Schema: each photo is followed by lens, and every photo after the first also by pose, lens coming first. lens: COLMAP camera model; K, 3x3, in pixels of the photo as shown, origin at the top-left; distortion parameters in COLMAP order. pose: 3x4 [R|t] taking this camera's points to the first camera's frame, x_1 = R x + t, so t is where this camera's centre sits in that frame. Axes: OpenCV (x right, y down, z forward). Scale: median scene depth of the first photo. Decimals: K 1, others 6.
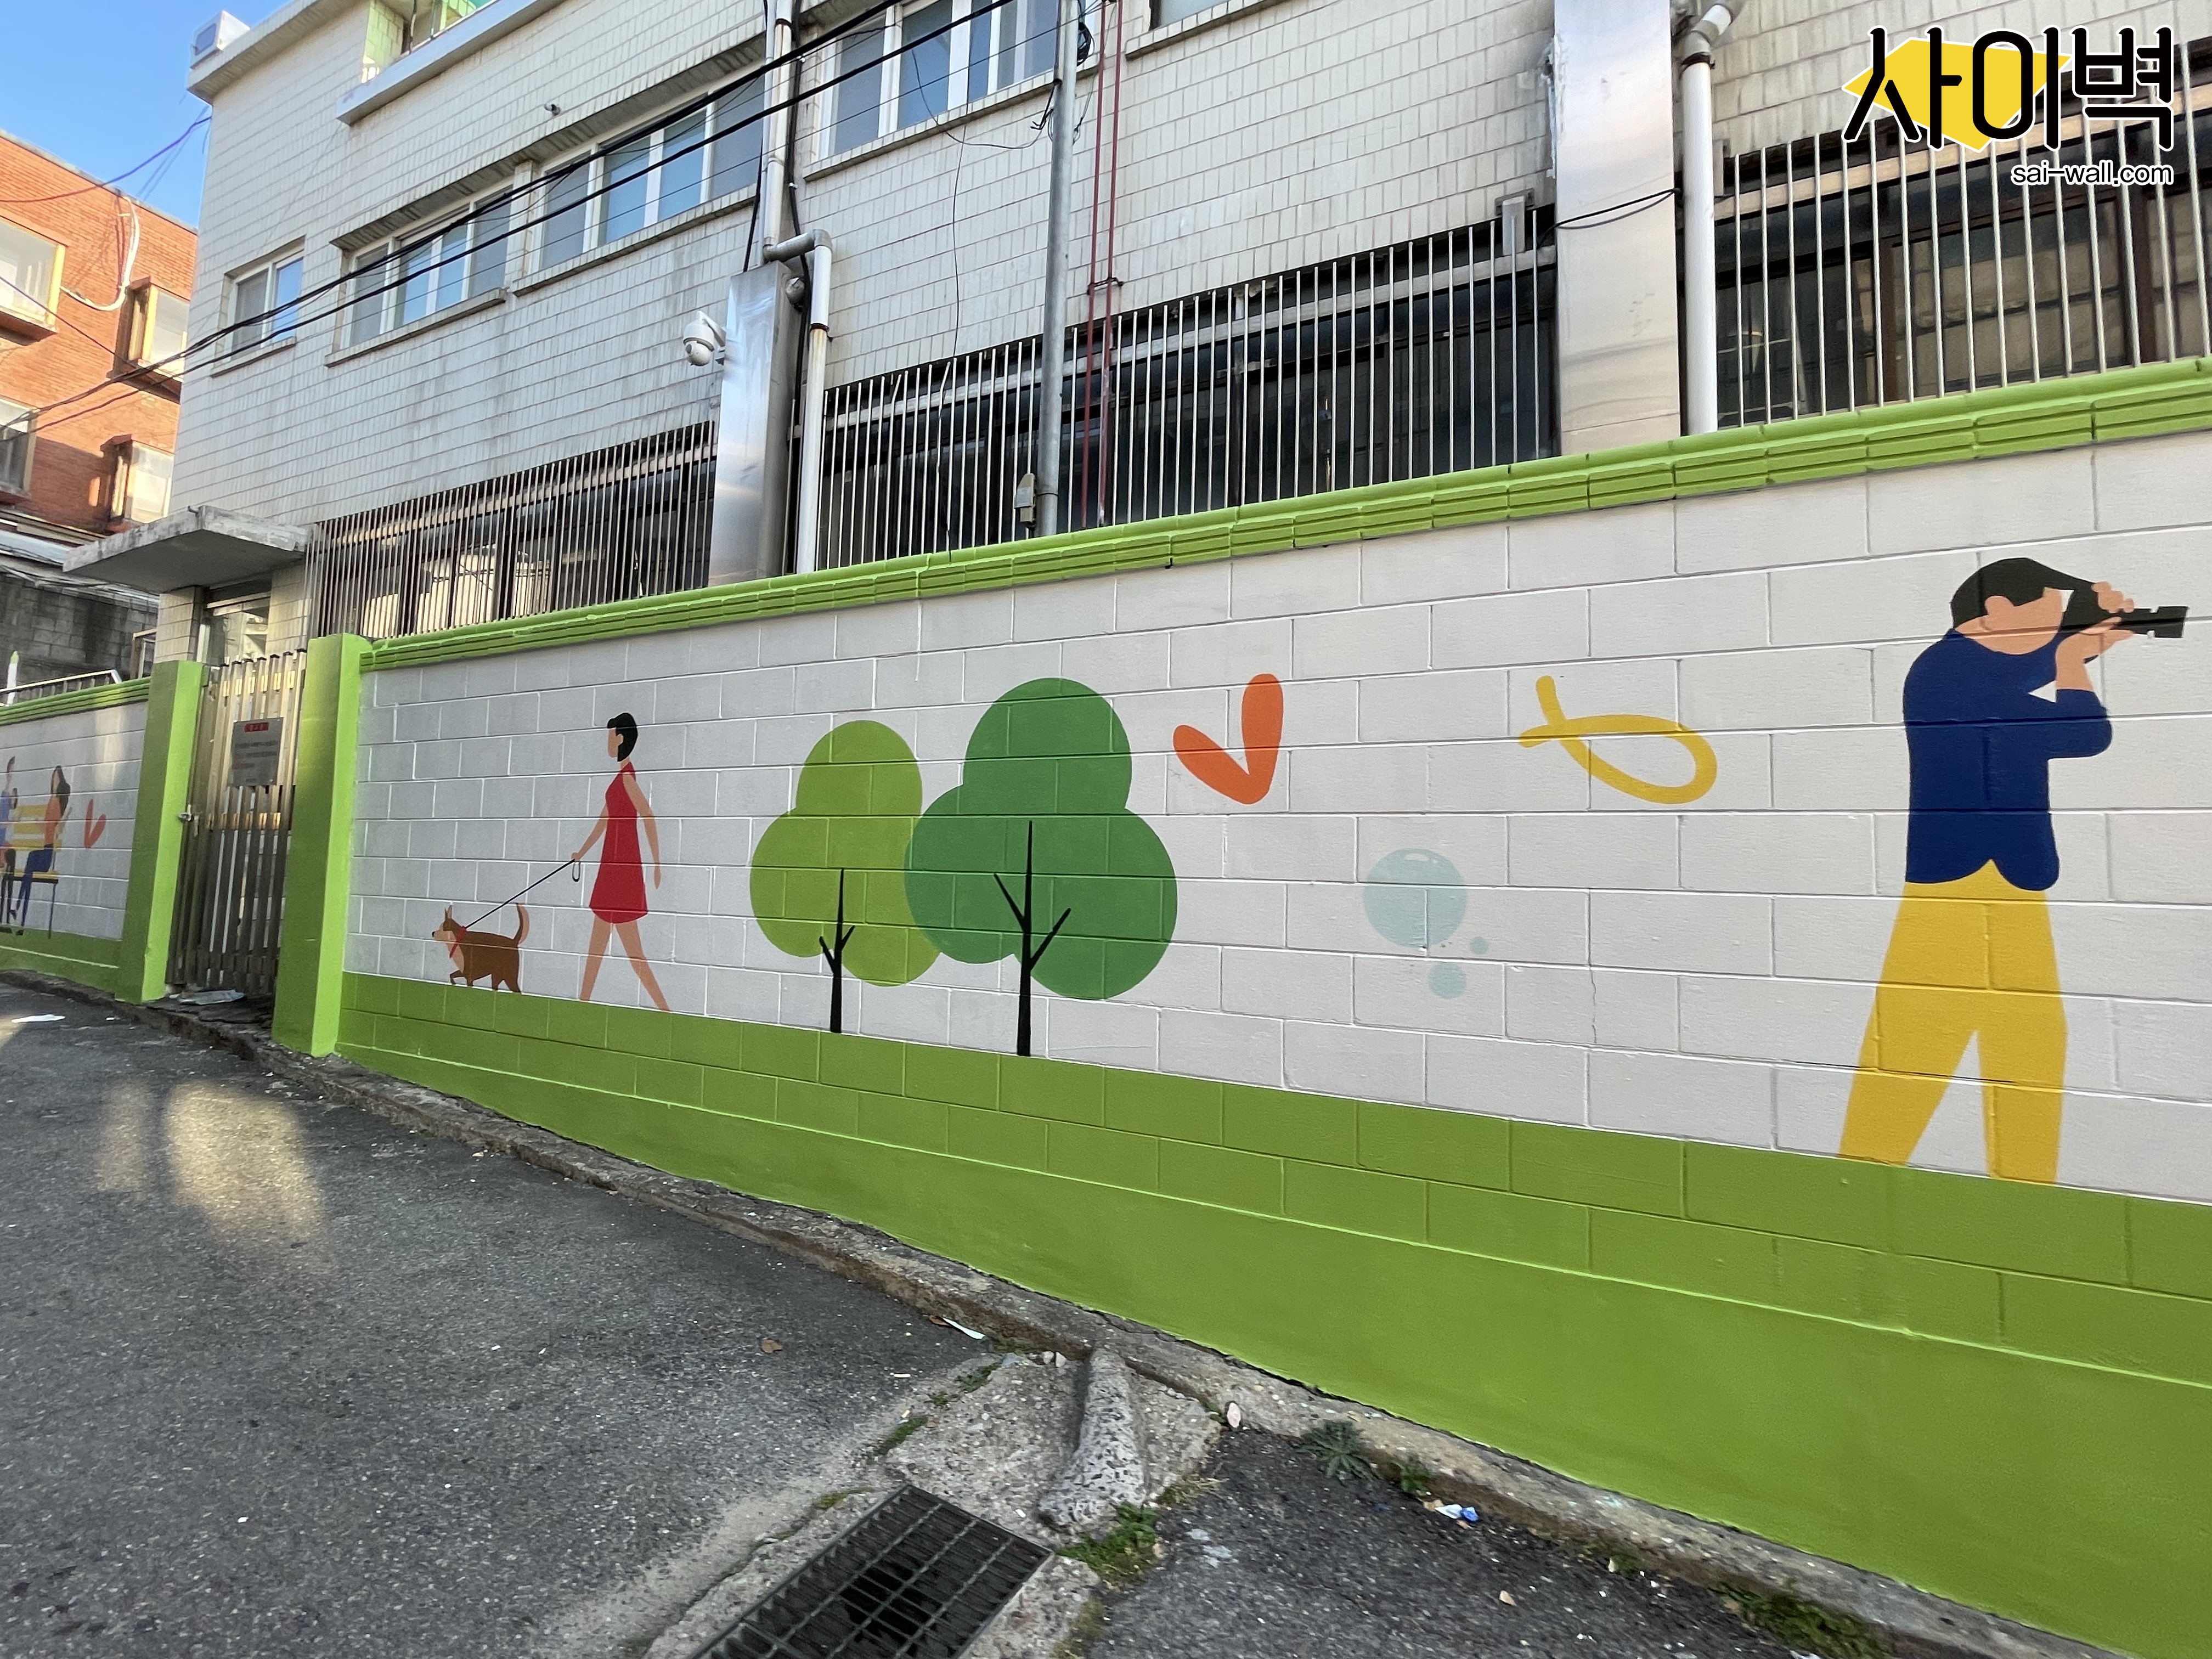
lens RADIAL K [[969.7, 0, 1101.5], [0, 969.7, 821.1], [0, 0, 1]] dist [-0.000916, -0.000921]
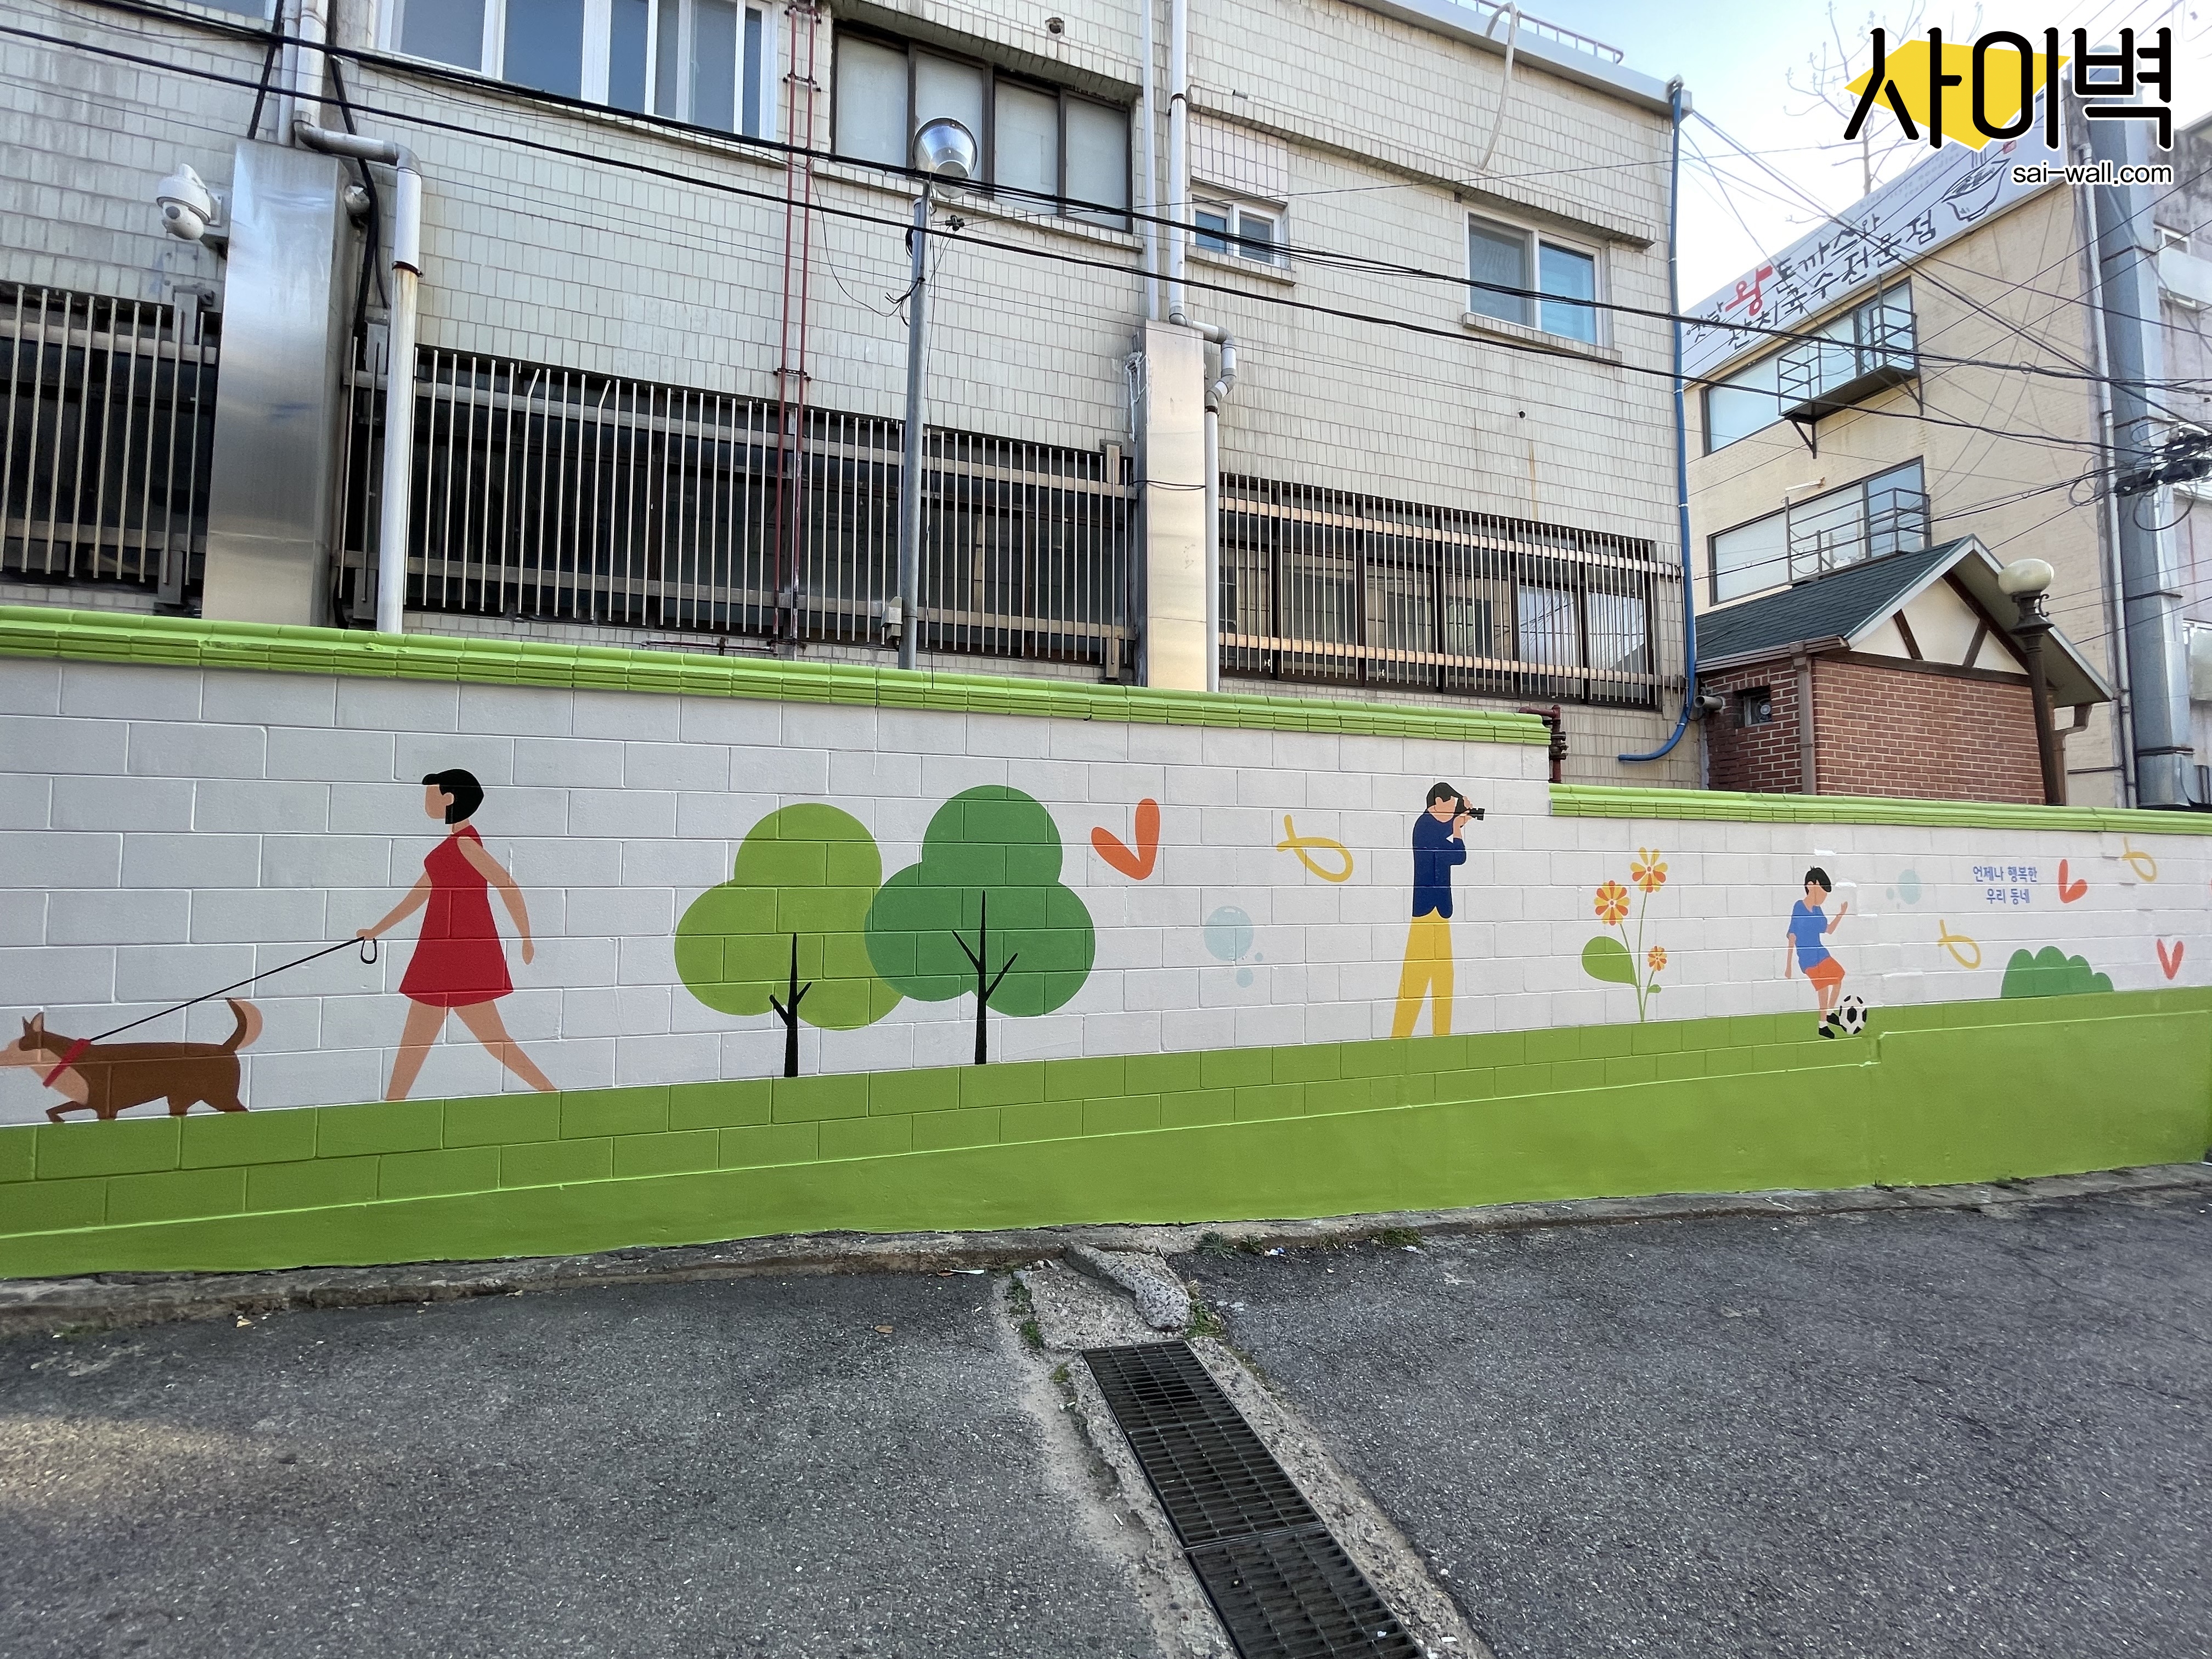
lens RADIAL K [[883.5, 0, 1108.5], [0, 883.5, 818.9], [0, 0, 1]] dist [-0.000523, 0.000448]
pose [[0.710075, 0.009263, 0.704065, -0.843947], [-0.033040, 0.999250, 0.020175, -0.135328], [-0.703350, -0.037588, 0.709849, 0.005789]]
